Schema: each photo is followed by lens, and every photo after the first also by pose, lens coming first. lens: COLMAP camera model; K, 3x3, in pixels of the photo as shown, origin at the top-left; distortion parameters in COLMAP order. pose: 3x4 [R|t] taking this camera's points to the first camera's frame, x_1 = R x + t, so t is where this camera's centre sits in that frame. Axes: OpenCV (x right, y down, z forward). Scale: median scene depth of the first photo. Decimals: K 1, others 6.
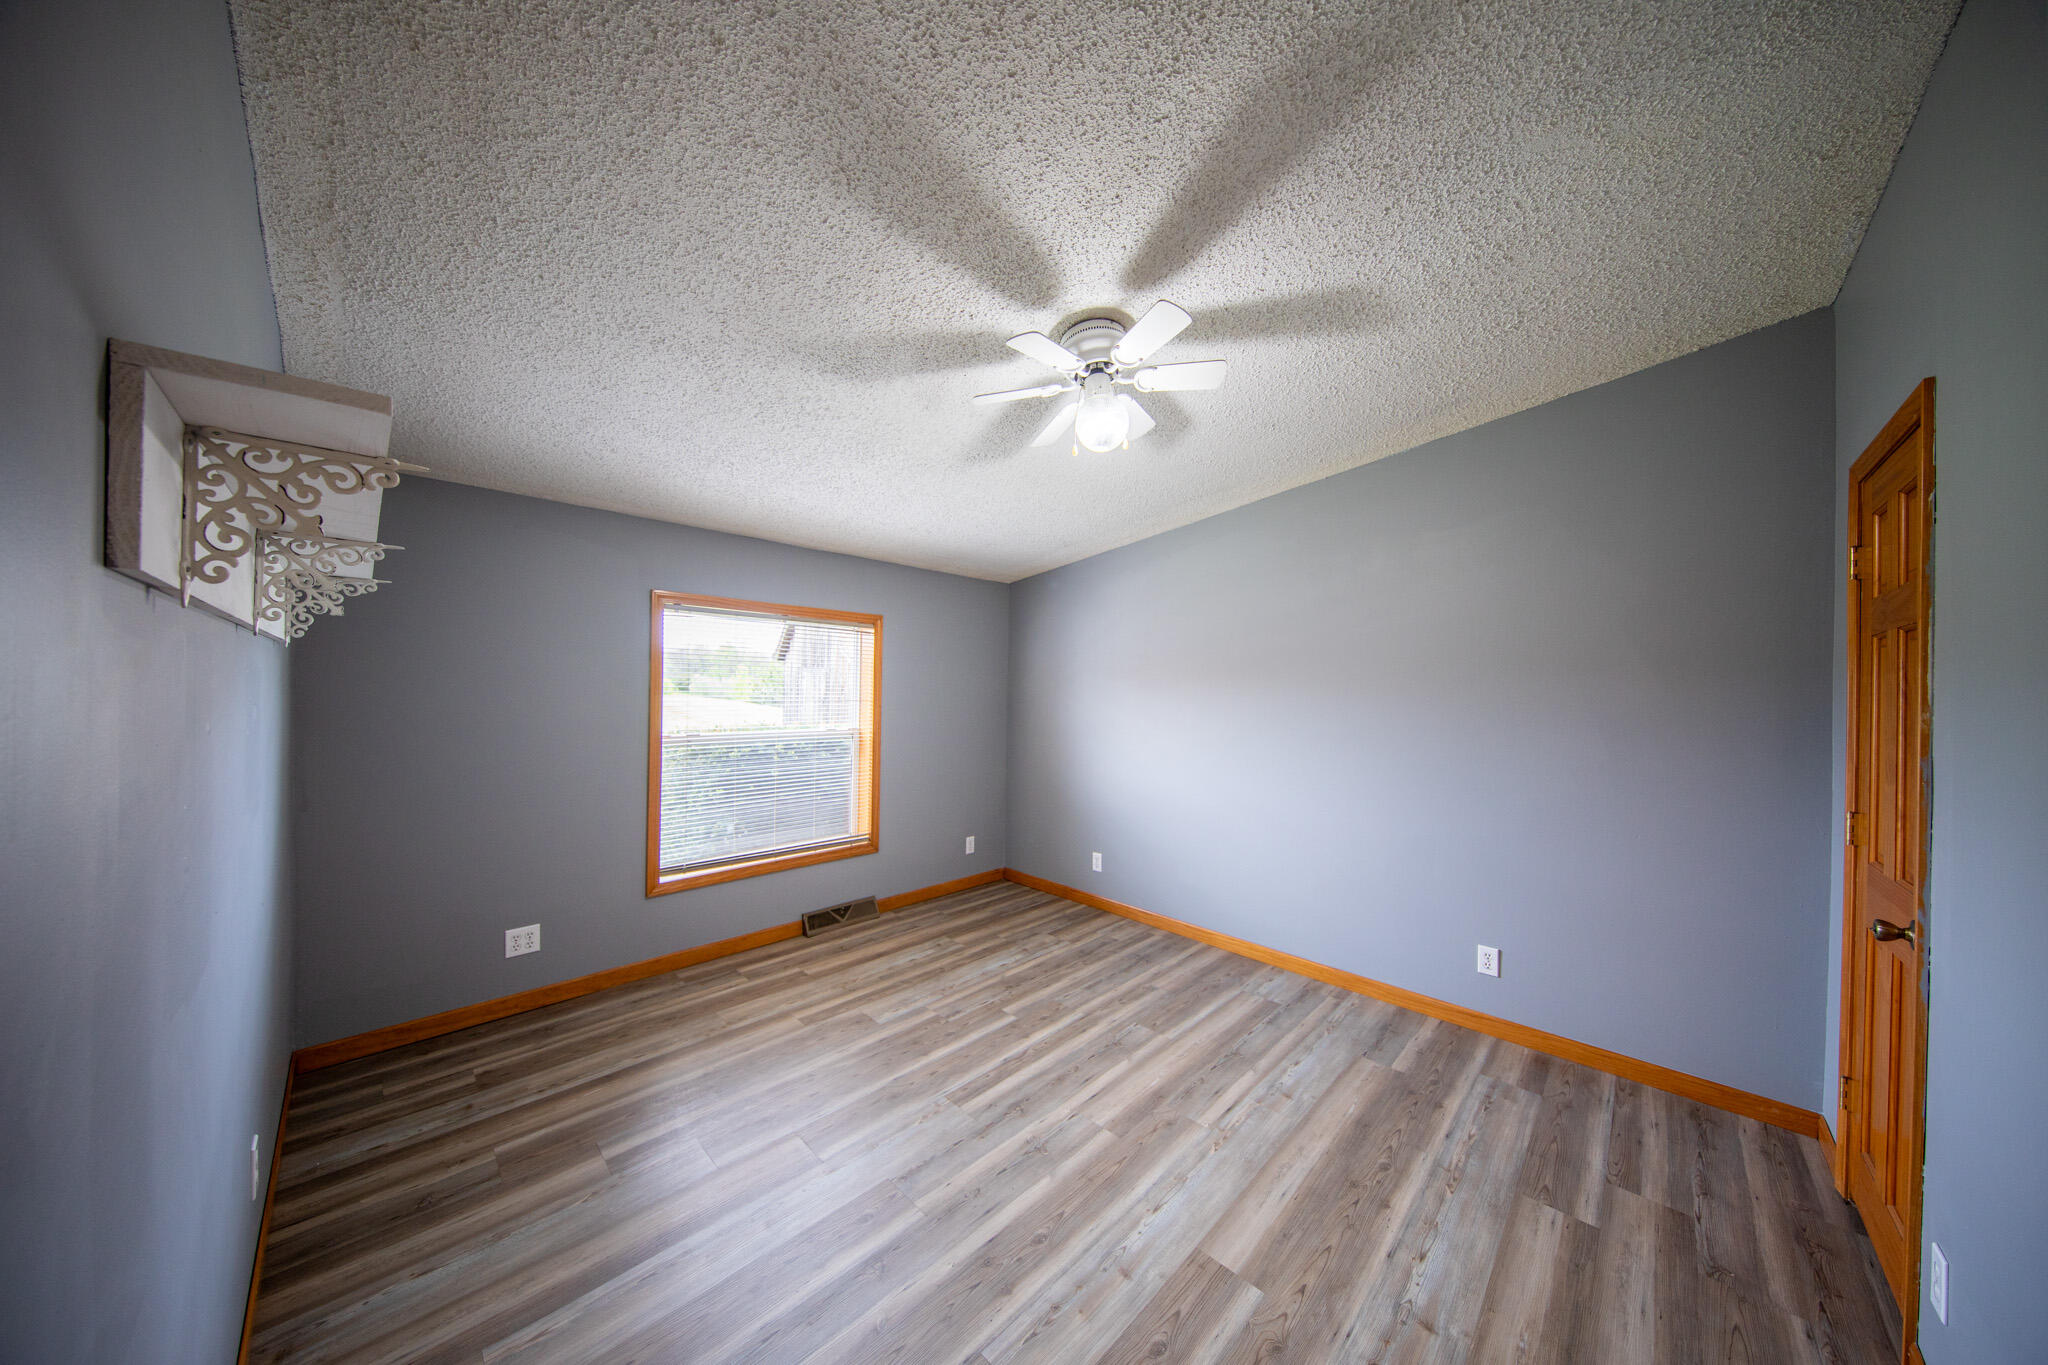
lens RADIAL K [[642.7, 0, 1024.3], [0, 642.7, 685.3], [0, 0, 1]] dist [0.006166, -0.004418]
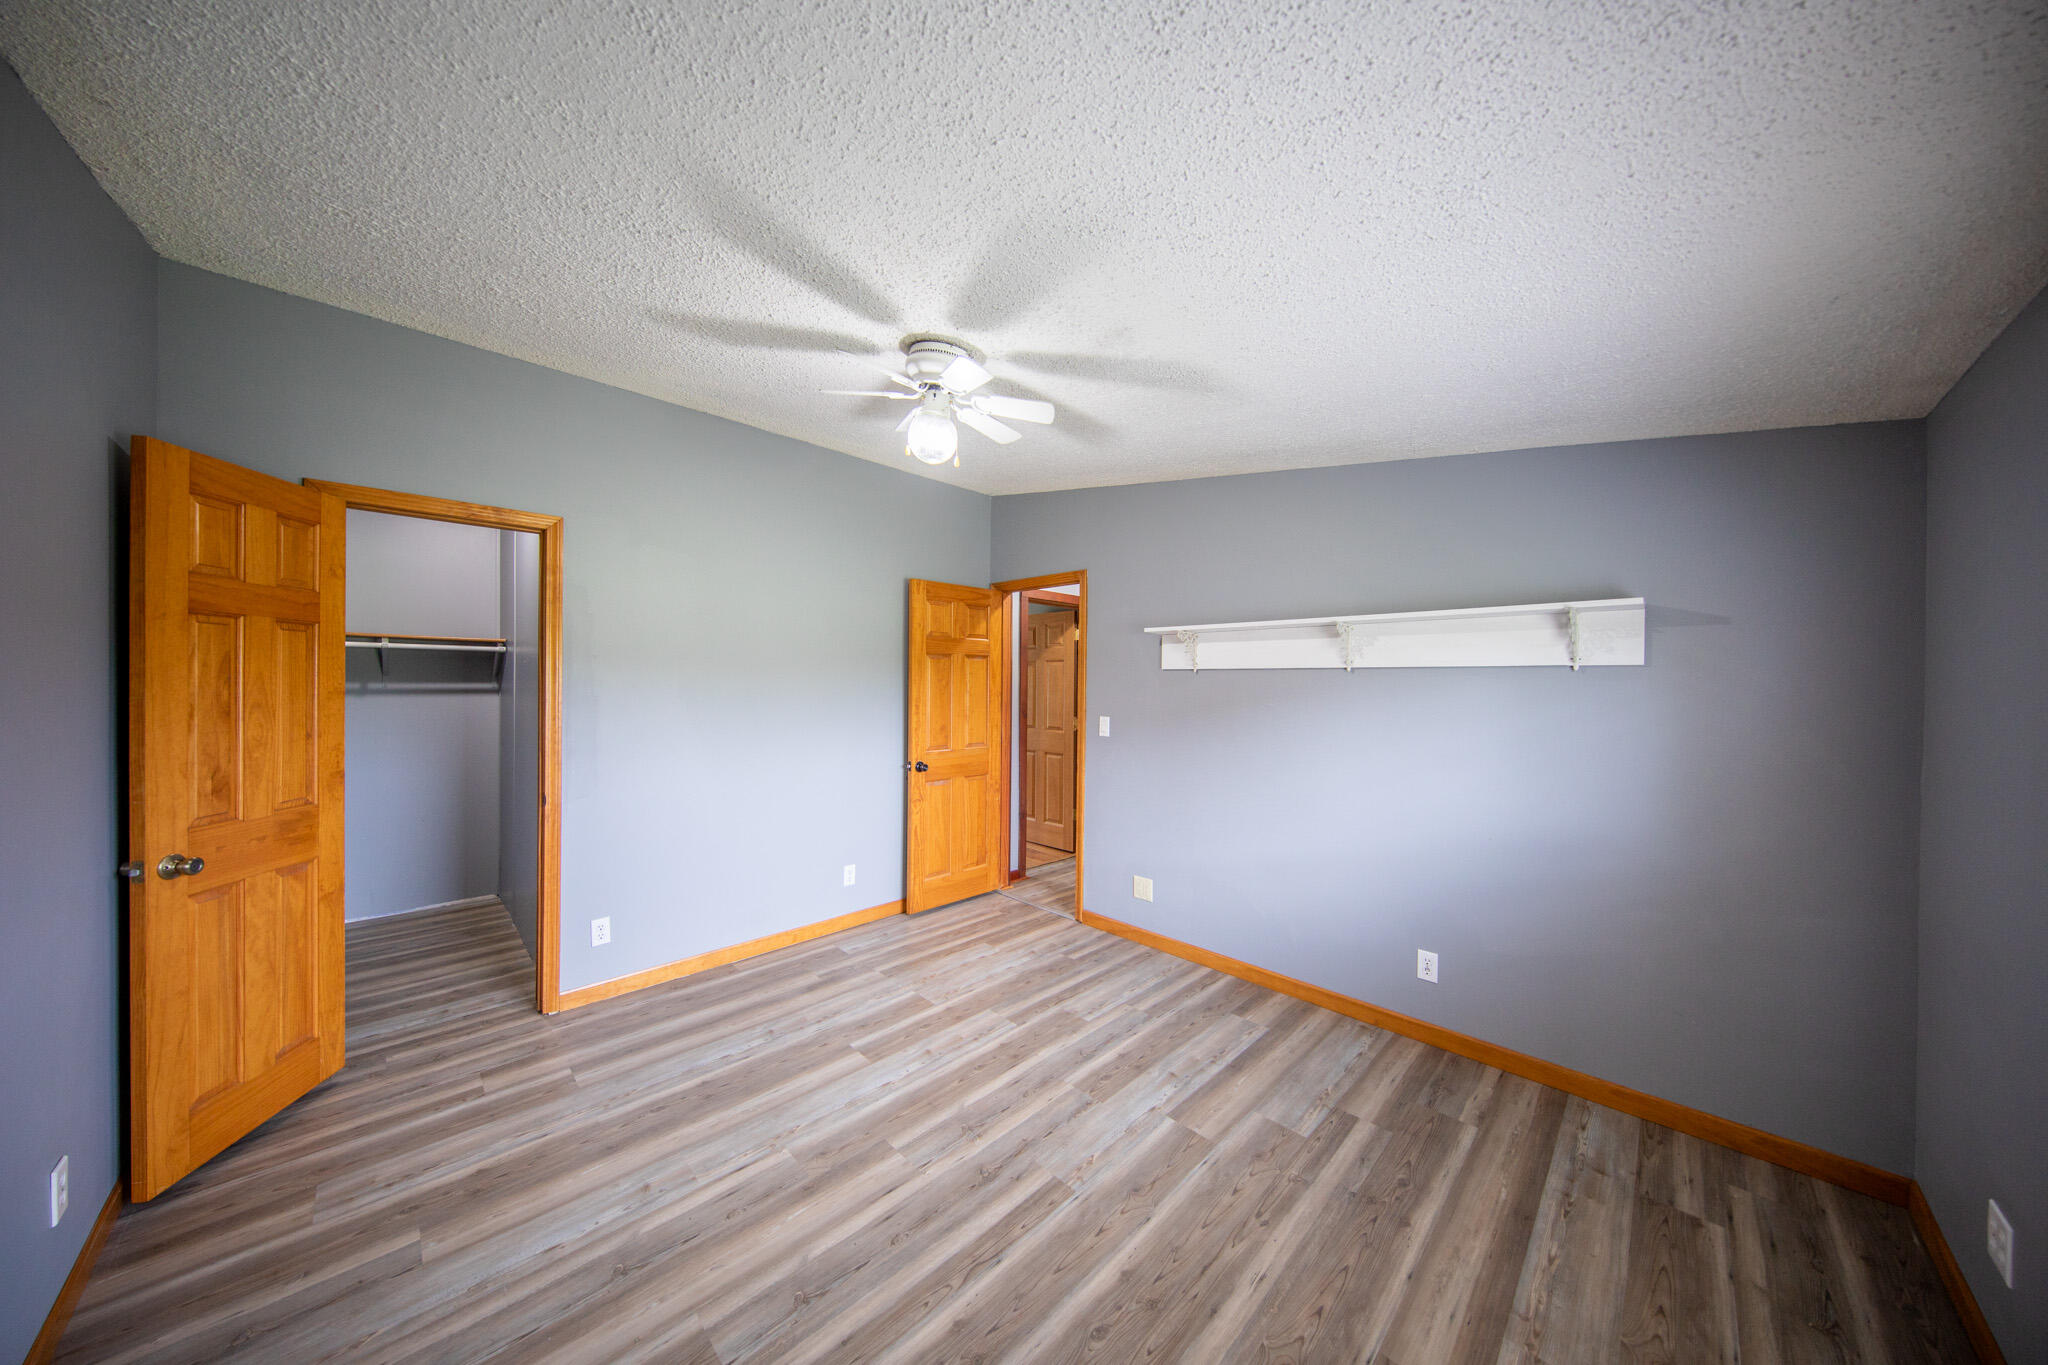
lens RADIAL K [[642.7, 0, 1024.3], [0, 642.7, 685.3], [0, 0, 1]] dist [0.006166, -0.004418]
pose [[-0.999459, -0.029202, 0.015118, -0.058240], [-0.029211, 0.999573, -0.000428, 0.002853], [-0.015099, -0.000869, -0.999886, 1.968998]]
